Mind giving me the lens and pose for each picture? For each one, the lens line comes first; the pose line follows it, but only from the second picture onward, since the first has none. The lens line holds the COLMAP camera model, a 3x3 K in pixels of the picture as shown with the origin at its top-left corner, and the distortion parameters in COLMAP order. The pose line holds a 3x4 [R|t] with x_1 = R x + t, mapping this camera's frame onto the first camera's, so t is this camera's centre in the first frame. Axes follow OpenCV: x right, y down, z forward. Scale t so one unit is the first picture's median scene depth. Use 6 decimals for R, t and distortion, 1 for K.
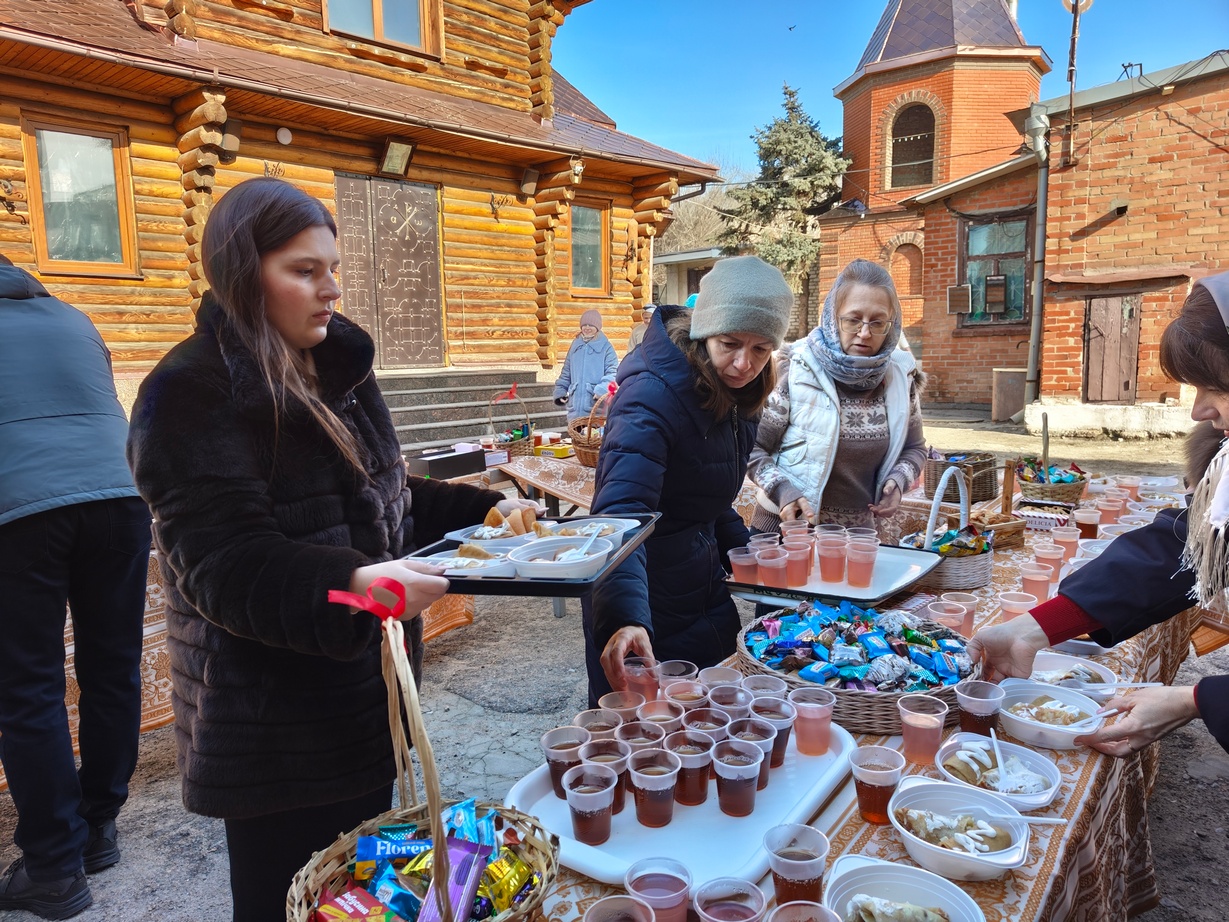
lens RADIAL K [[860.8, 0, 614.9], [0, 860.8, 461.6], [0, 0, 1]] dist [-0.002785, -0.001701]
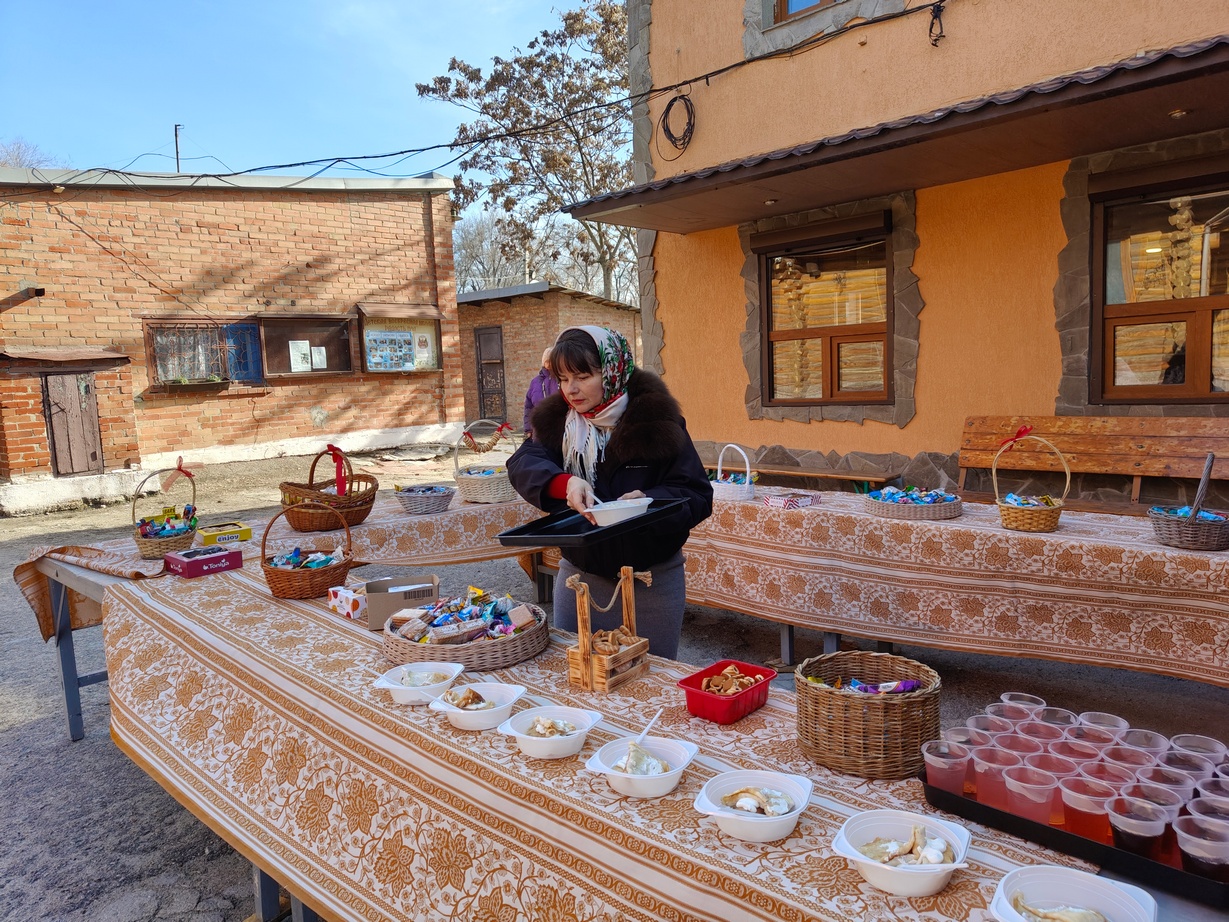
lens RADIAL K [[860.8, 0, 614.6], [0, 860.8, 463.1], [0, 0, 1]] dist [-0.002785, -0.001701]
pose [[0.027795, -0.075397, 0.996766, -0.450064], [0.175278, 0.982070, 0.069397, -0.040011], [-0.984127, 0.172782, 0.040512, 0.313344]]
